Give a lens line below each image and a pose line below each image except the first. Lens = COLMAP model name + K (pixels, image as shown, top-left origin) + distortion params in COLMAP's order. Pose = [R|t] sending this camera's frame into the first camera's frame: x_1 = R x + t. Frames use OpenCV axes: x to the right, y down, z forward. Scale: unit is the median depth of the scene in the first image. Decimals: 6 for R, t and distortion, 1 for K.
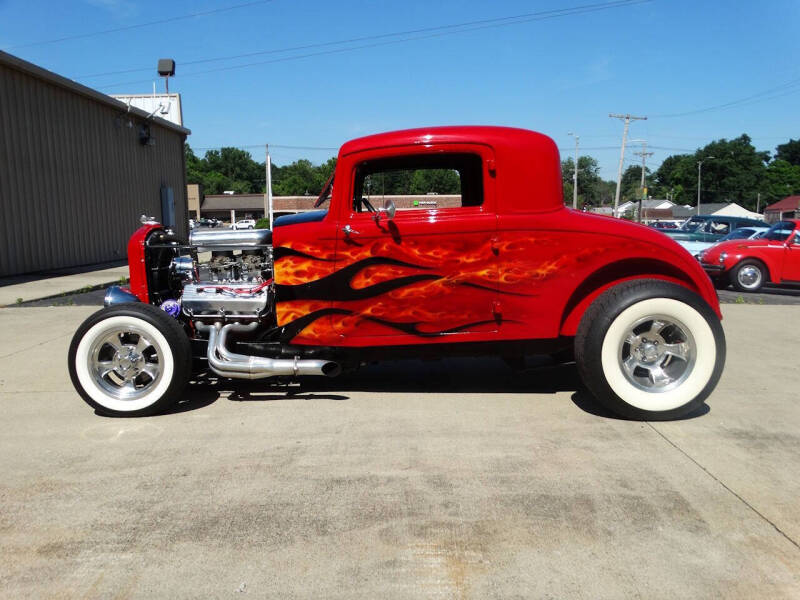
lens RADIAL K [[791.0, 0, 400.7], [0, 791.0, 275.6], [0, 0, 1]] dist [-0.056531, -0.000191]
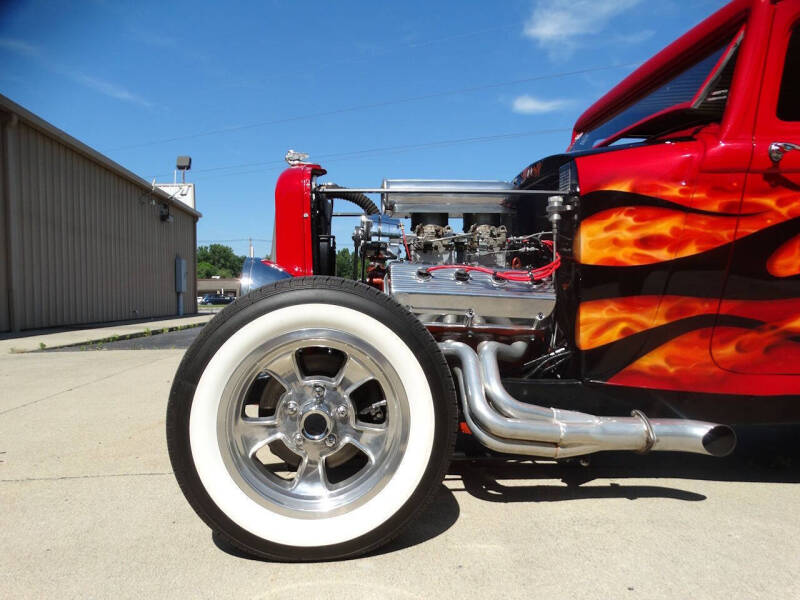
lens RADIAL K [[588.7, 0, 400.0], [0, 588.7, 300.0], [0, 0, 1]] dist [-0.007523, 0.000221]
pose [[0.995410, 0.041620, 0.086173, -0.314483], [-0.035278, 0.996645, -0.073852, 0.066298], [-0.088958, 0.070473, 0.993539, 0.654482]]
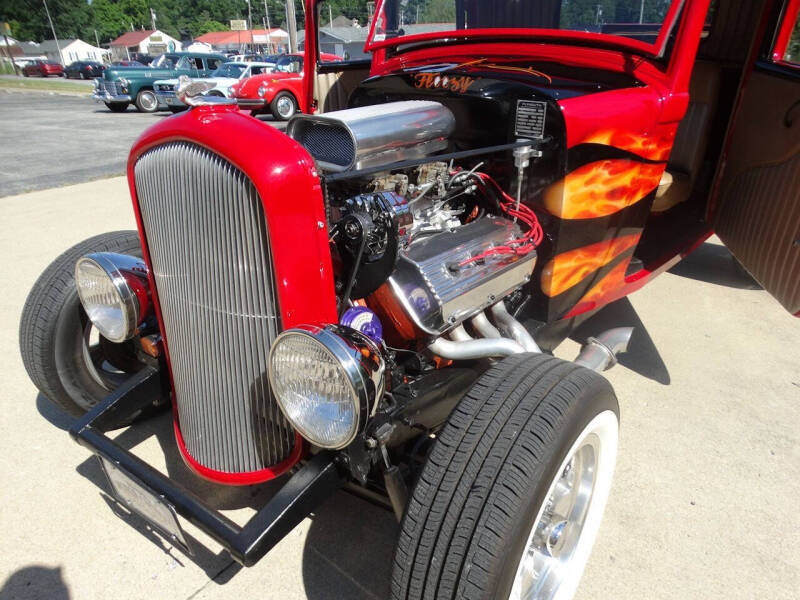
lens RADIAL K [[588.7, 0, 400.0], [0, 588.7, 300.0], [0, 0, 1]] dist [-0.007523, 0.000221]
pose [[0.622636, -0.294566, 0.724952, -0.520739], [0.046750, 0.938791, 0.341301, -0.075682], [-0.781114, -0.178615, 0.598296, 0.869863]]
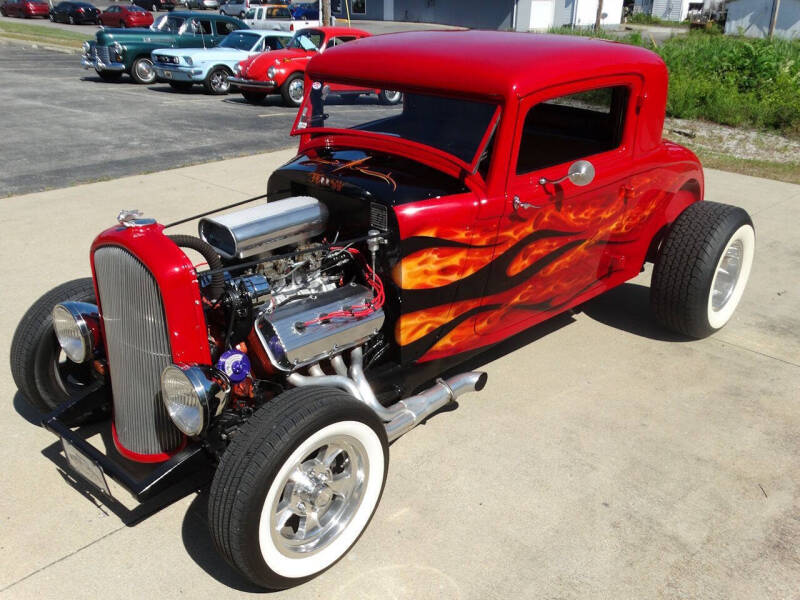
lens RADIAL K [[772.5, 0, 410.2], [0, 772.5, 284.6], [0, 0, 1]] dist [0.003261, -0.014729]
pose [[0.680826, -0.239090, 0.692324, -0.626807], [0.027052, 0.952786, 0.302436, -0.198181], [-0.731946, -0.187178, 0.655149, 0.577614]]
